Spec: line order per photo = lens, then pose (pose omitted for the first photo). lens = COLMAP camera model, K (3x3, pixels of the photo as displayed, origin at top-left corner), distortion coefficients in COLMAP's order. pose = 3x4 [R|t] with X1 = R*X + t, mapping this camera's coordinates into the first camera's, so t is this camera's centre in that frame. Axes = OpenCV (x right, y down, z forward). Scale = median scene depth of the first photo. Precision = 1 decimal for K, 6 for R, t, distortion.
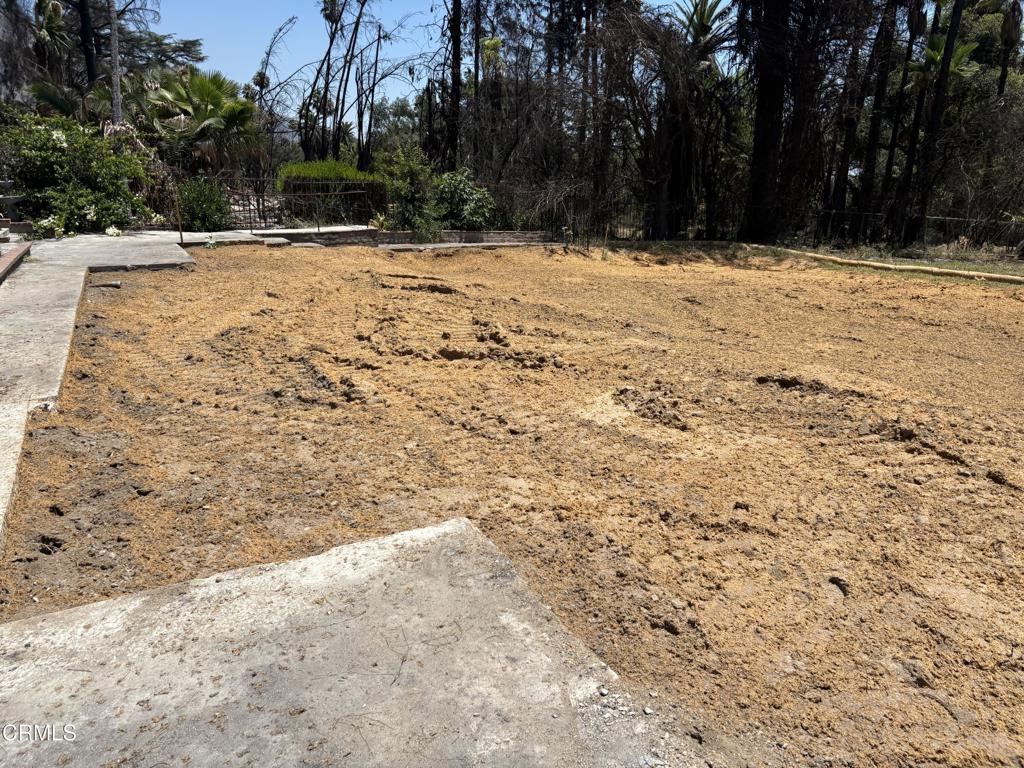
lens RADIAL K [[777.5, 0, 518.1], [0, 777.5, 380.3], [0, 0, 1]] dist [0.044516, -0.045823]
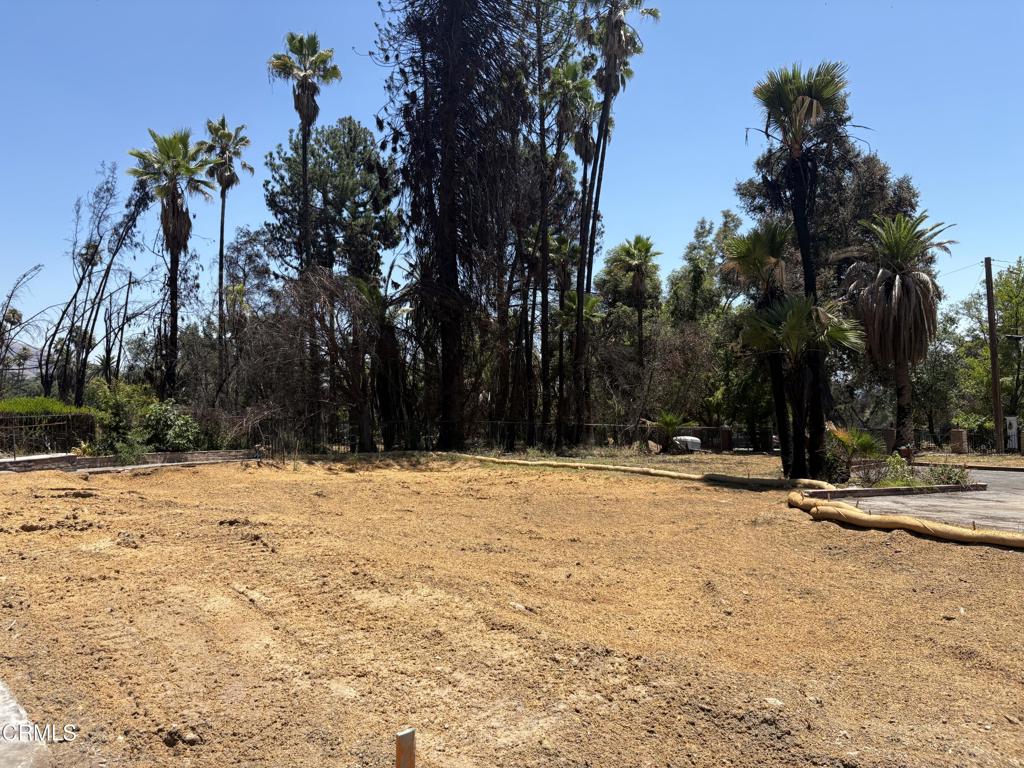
lens RADIAL K [[777.5, 0, 508.5], [0, 777.5, 374.6], [0, 0, 1]] dist [0.044516, -0.045823]
pose [[0.967517, -0.026021, 0.251464, 0.129580], [0.095868, 0.958159, -0.269706, 0.053768], [-0.233924, 0.285052, 0.929529, -0.204121]]
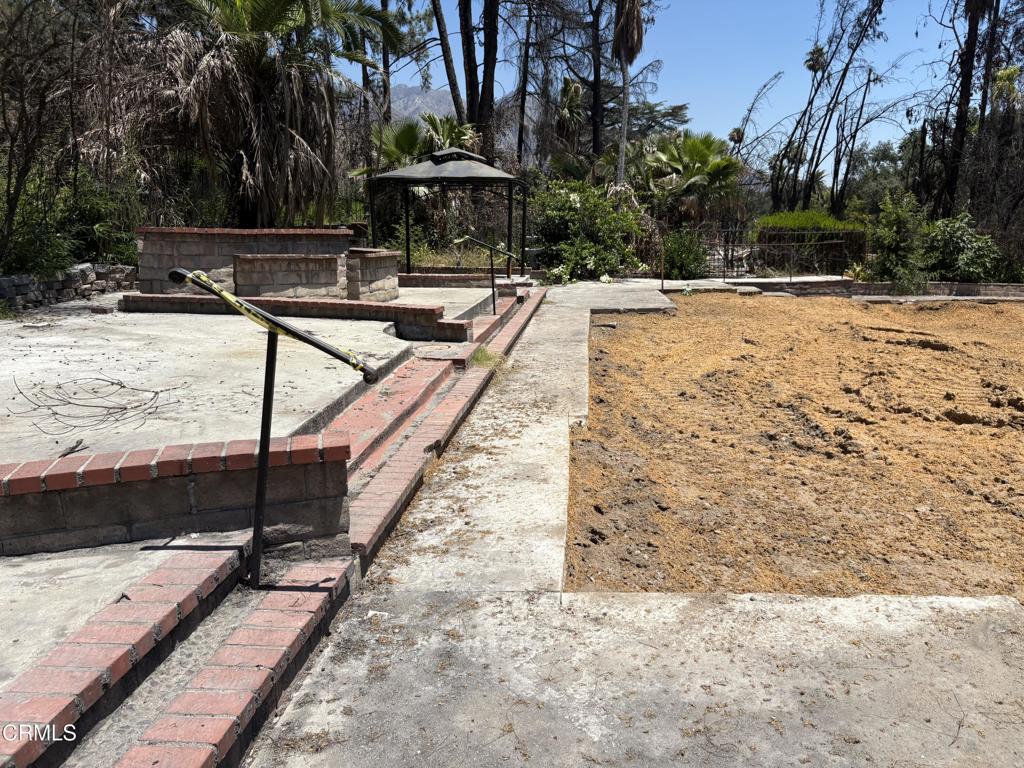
lens RADIAL K [[777.5, 0, 520.1], [0, 777.5, 382.6], [0, 0, 1]] dist [0.044516, -0.045823]
pose [[0.848388, 0.087608, -0.522075, -0.014384], [-0.117772, 0.992731, -0.024795, 0.002746], [0.516108, 0.082521, 0.852539, -0.014651]]
